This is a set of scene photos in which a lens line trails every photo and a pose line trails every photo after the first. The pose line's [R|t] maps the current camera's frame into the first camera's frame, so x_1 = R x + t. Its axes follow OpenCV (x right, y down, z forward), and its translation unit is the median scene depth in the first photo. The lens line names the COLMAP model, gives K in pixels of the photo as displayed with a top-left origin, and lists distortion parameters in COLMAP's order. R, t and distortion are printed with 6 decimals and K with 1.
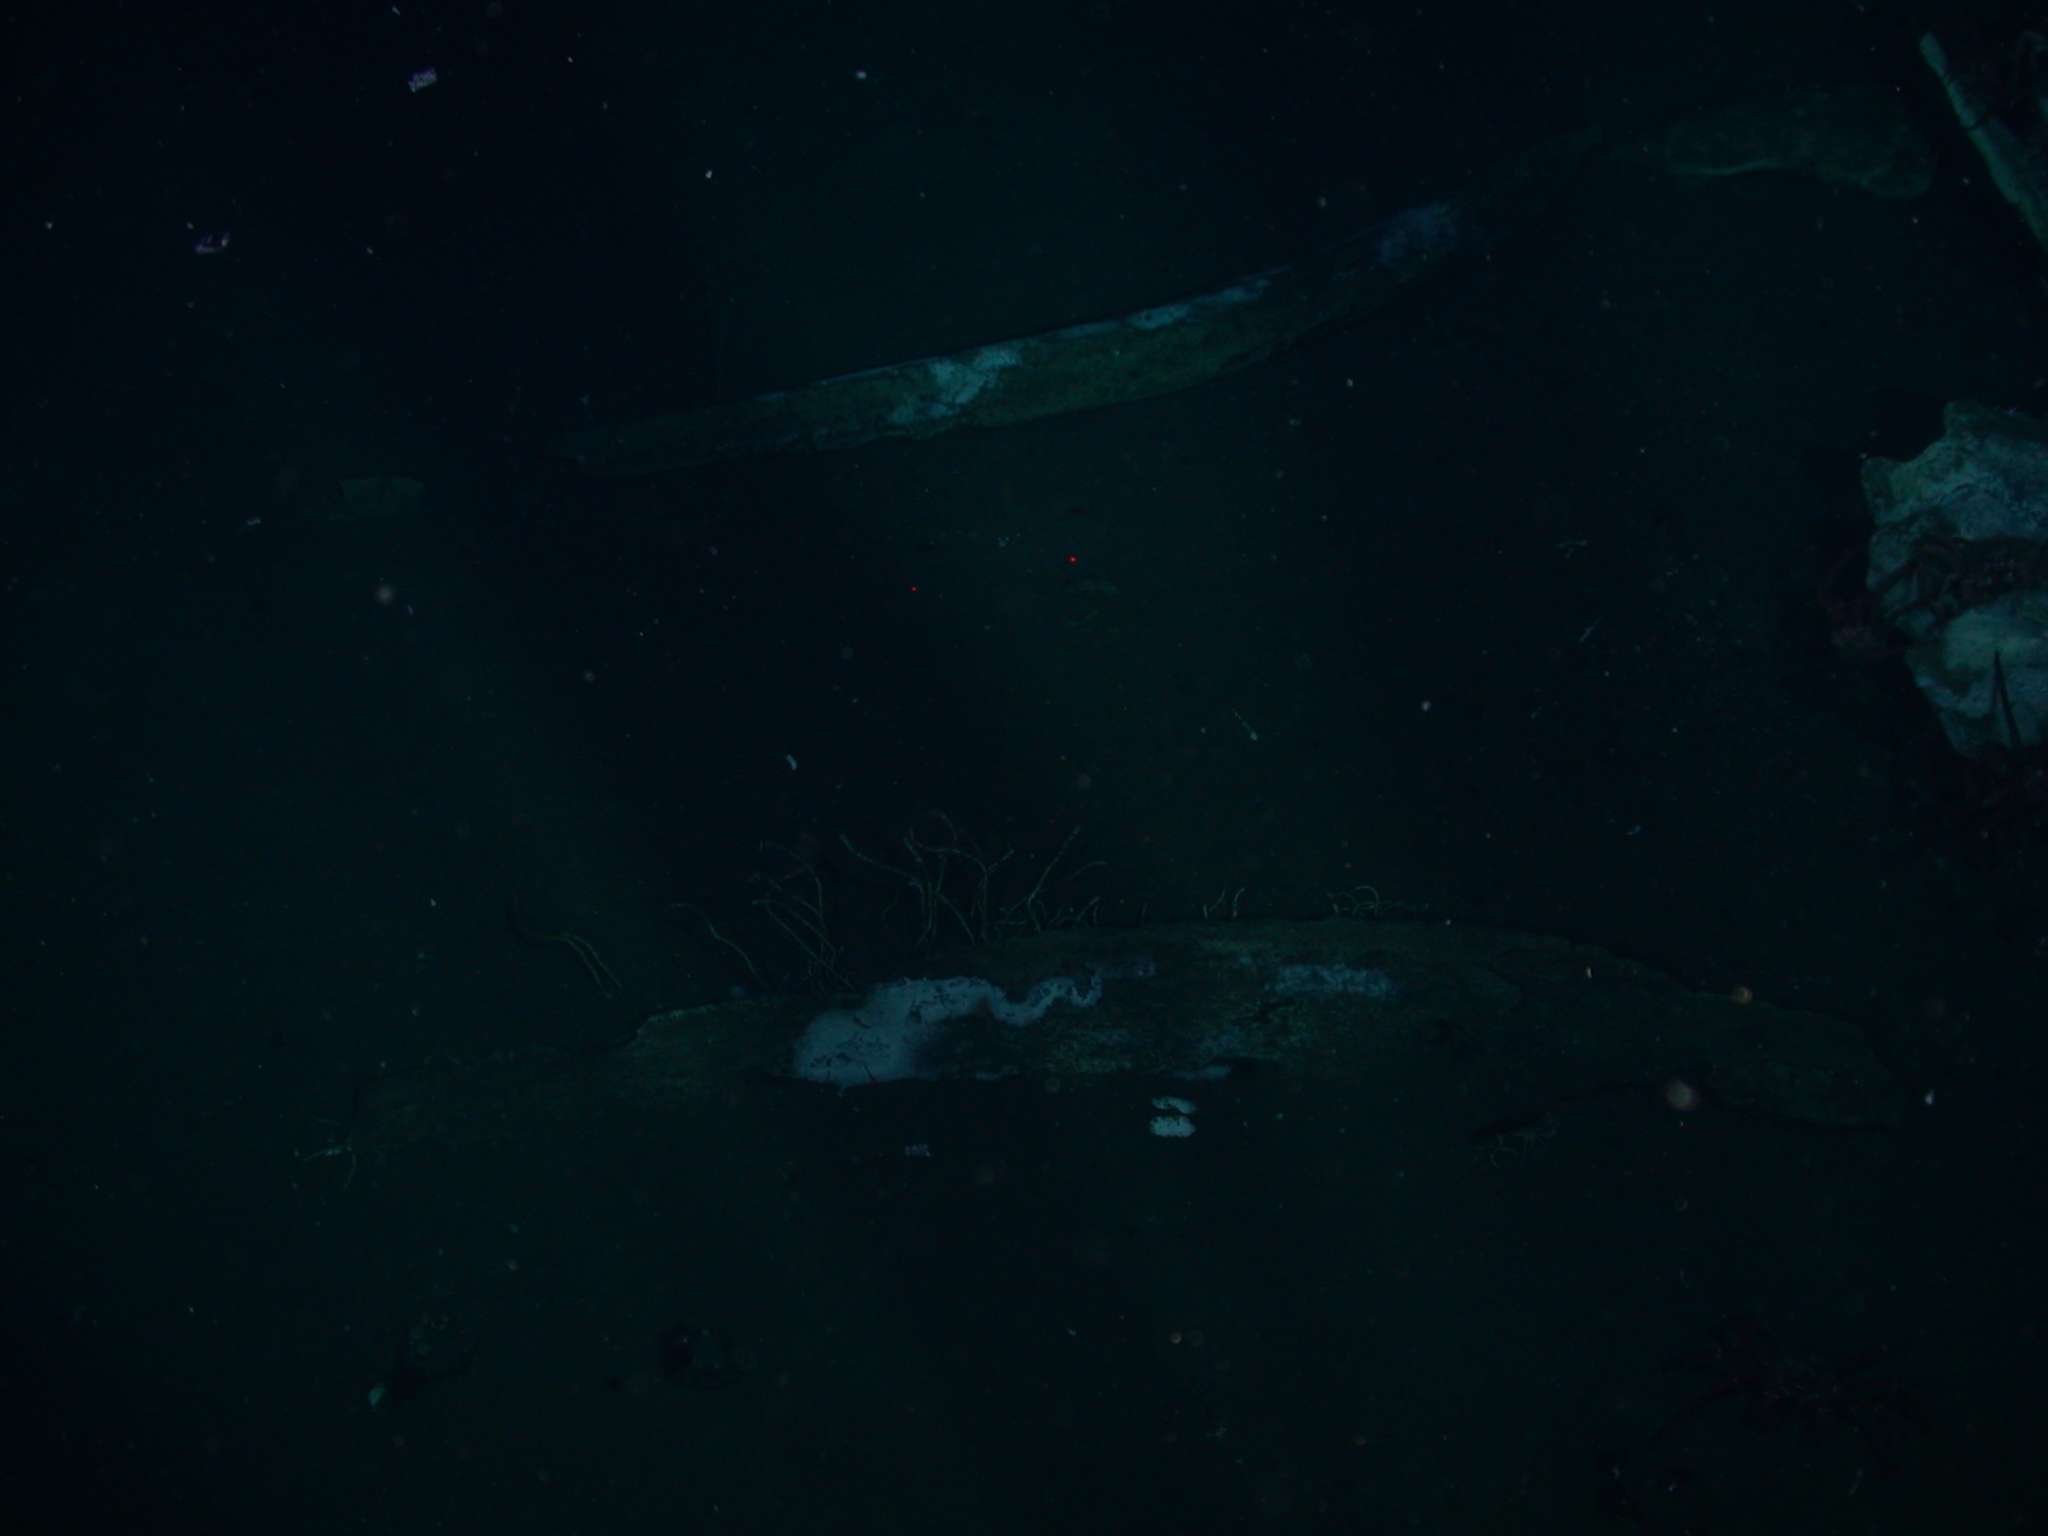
lens RADIAL K [[2705.1, 0, 1068.5], [0, 2705.1, 803.0], [0, 0, 1]] dist [-0.105341, -0.194029]
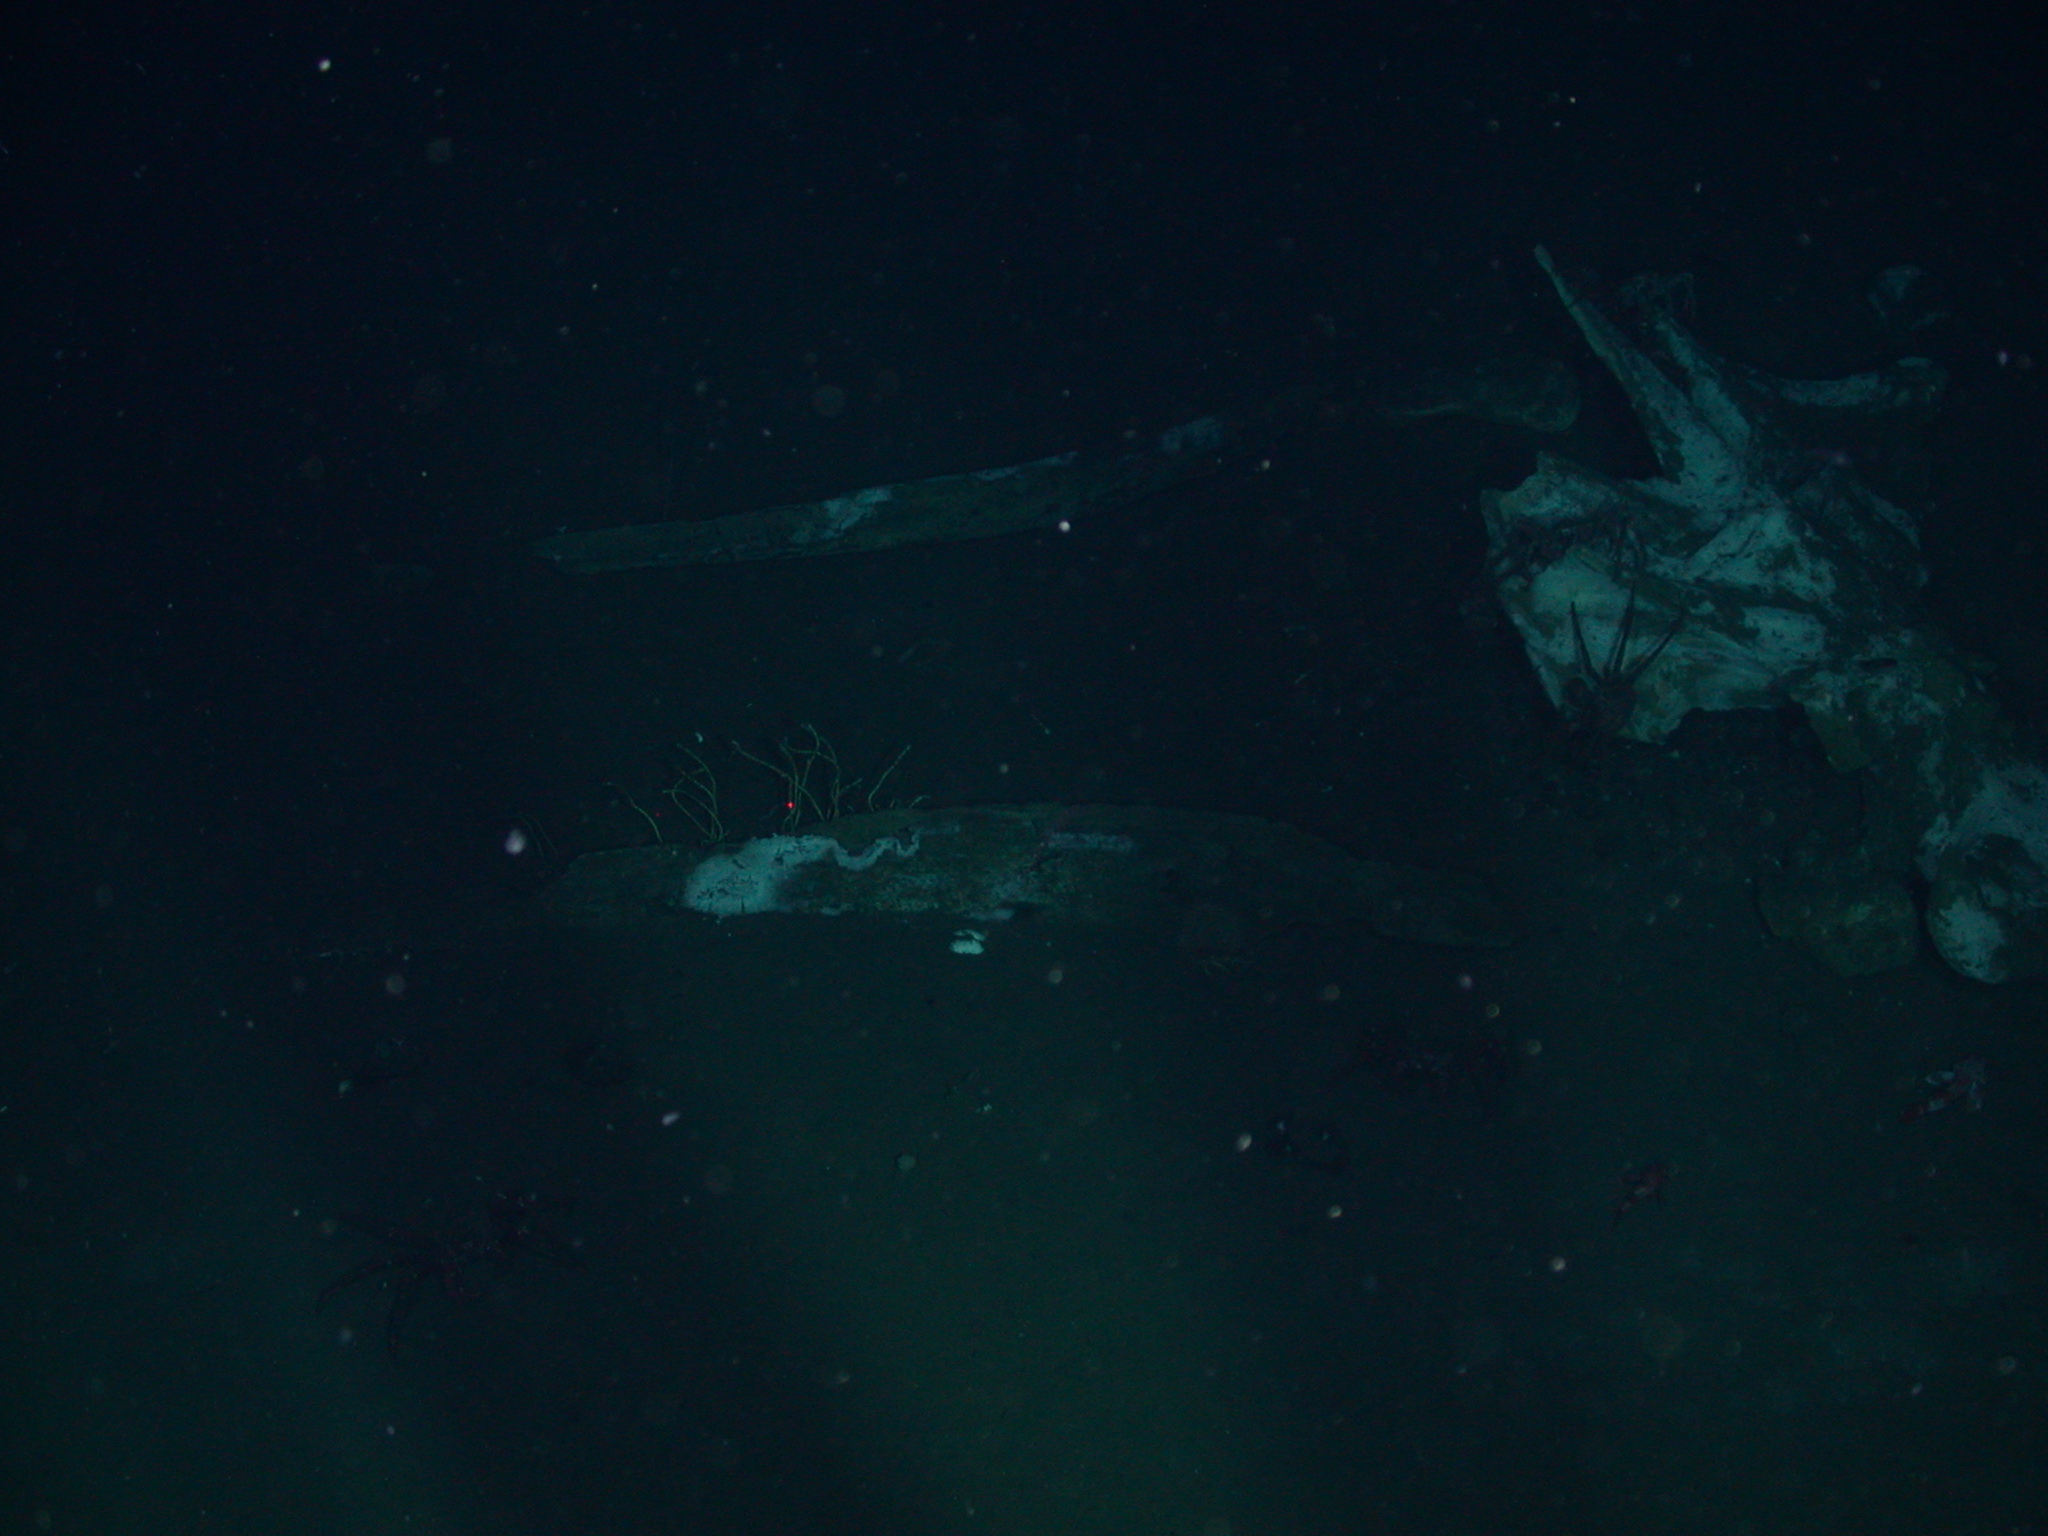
lens RADIAL K [[2705.1, 0, 1068.5], [0, 2705.1, 803.0], [0, 0, 1]] dist [-0.105341, -0.194029]
pose [[0.998484, 0.048184, 0.026595, 0.049222], [-0.038153, 0.954272, -0.296494, 0.441763], [-0.039665, 0.295030, 0.954664, -0.288352]]
